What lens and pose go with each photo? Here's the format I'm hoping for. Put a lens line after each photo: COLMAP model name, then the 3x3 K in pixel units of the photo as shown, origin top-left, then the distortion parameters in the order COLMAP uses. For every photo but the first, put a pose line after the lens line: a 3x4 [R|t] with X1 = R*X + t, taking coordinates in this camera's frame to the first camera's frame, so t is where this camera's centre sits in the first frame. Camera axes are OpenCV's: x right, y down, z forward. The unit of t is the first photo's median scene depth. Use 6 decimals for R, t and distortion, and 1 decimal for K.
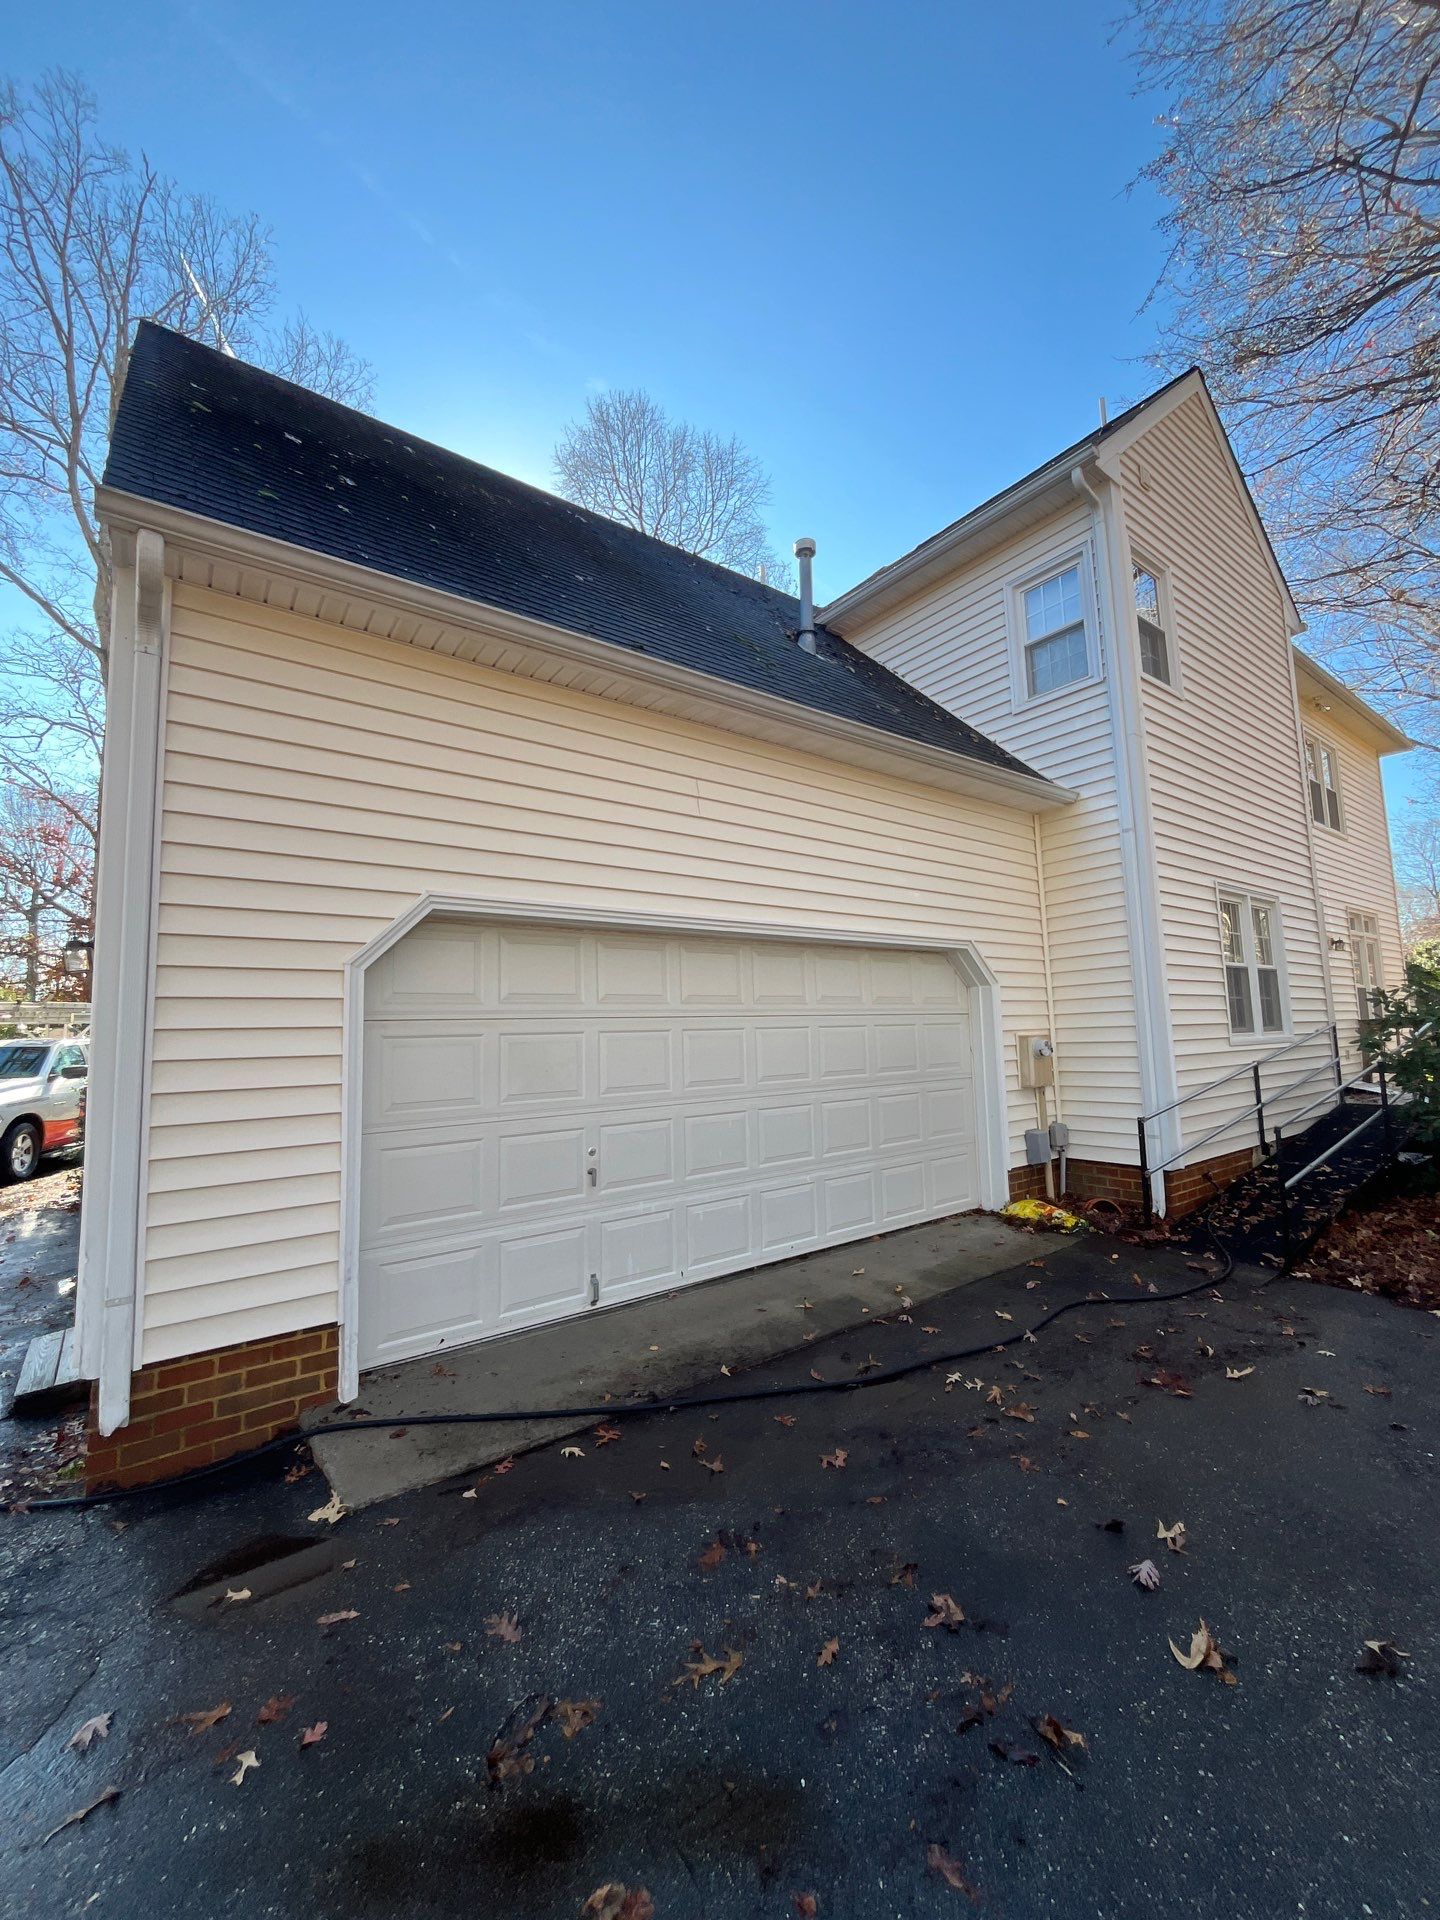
lens RADIAL K [[786.6, 0, 720.0], [0, 786.6, 960.0], [0, 0, 1]] dist [-0.003057, 0.000360]
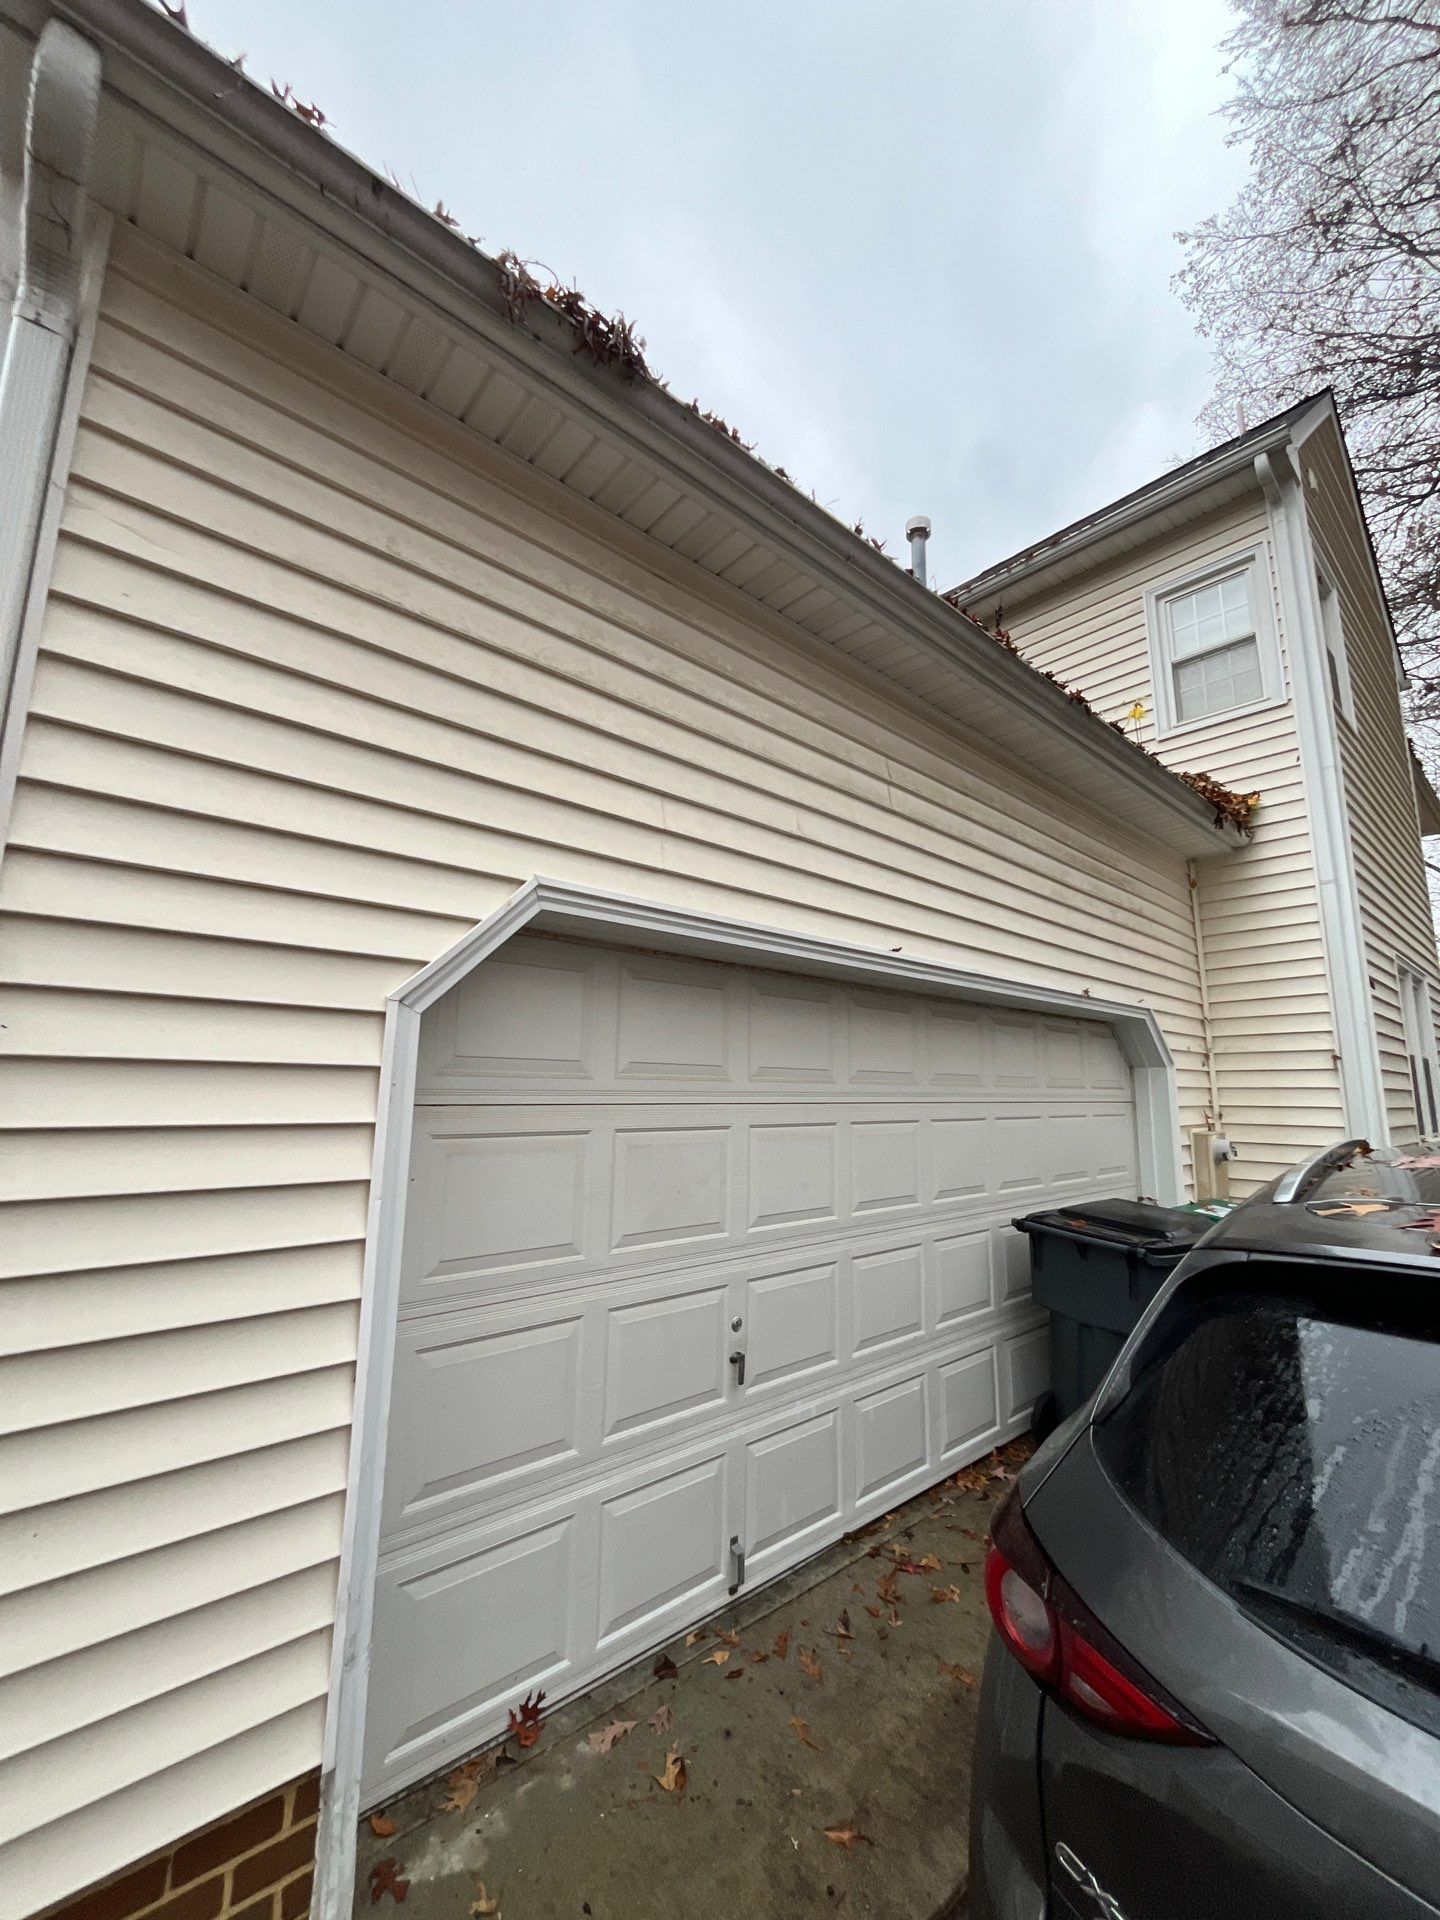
lens RADIAL K [[786.6, 0, 720.0], [0, 786.6, 960.0], [0, 0, 1]] dist [-0.003057, 0.000360]
pose [[0.996260, 0.054905, 0.066727, -0.234522], [-0.050364, 0.996418, -0.067927, 0.001552], [-0.070217, 0.064312, 0.995456, 0.371393]]
